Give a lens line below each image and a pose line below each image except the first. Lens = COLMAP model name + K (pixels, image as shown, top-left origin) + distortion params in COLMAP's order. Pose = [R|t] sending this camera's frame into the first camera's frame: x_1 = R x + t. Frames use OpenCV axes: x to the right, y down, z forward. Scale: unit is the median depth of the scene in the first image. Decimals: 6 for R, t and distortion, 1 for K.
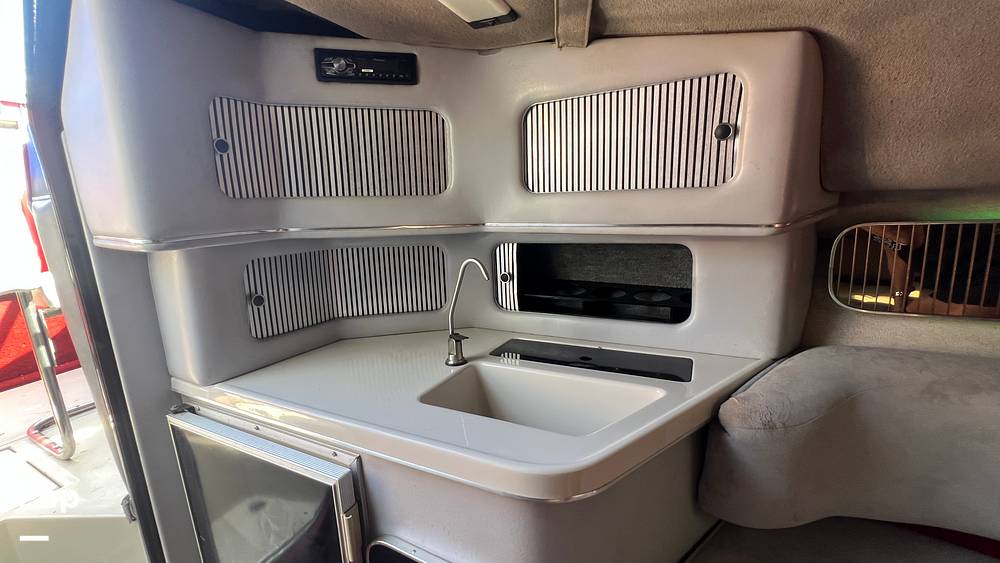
lens RADIAL K [[403.7, 0, 500.0], [0, 403.7, 281.5], [0, 0, 1]] dist [0.000024, 0.000403]
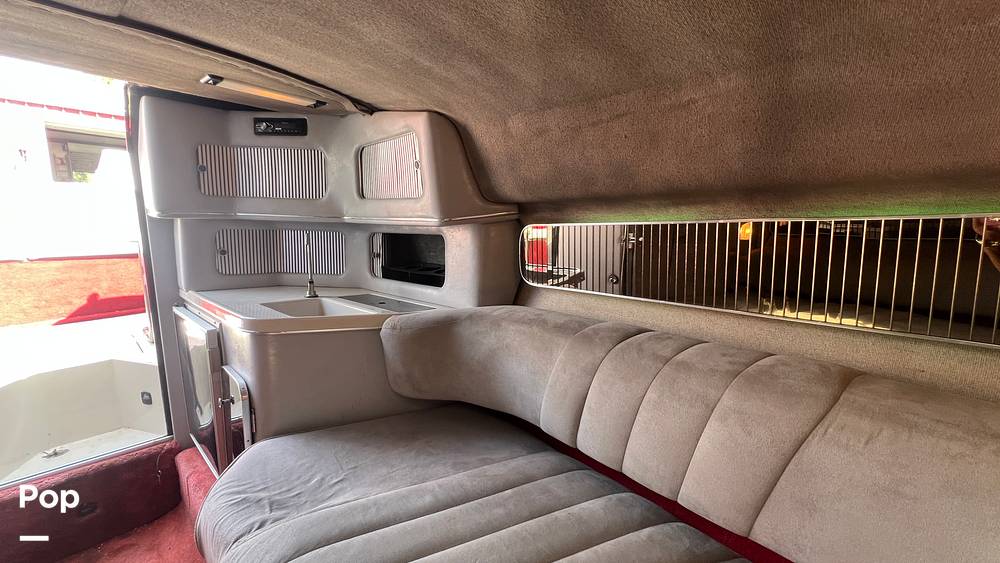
lens RADIAL K [[403.7, 0, 500.0], [0, 403.7, 281.5], [0, 0, 1]] dist [0.000024, 0.000403]
pose [[0.961591, 0.079596, -0.262690, 1.166739], [-0.087164, 0.996044, -0.017262, 0.103256], [0.260277, 0.039497, 0.964726, -0.461480]]
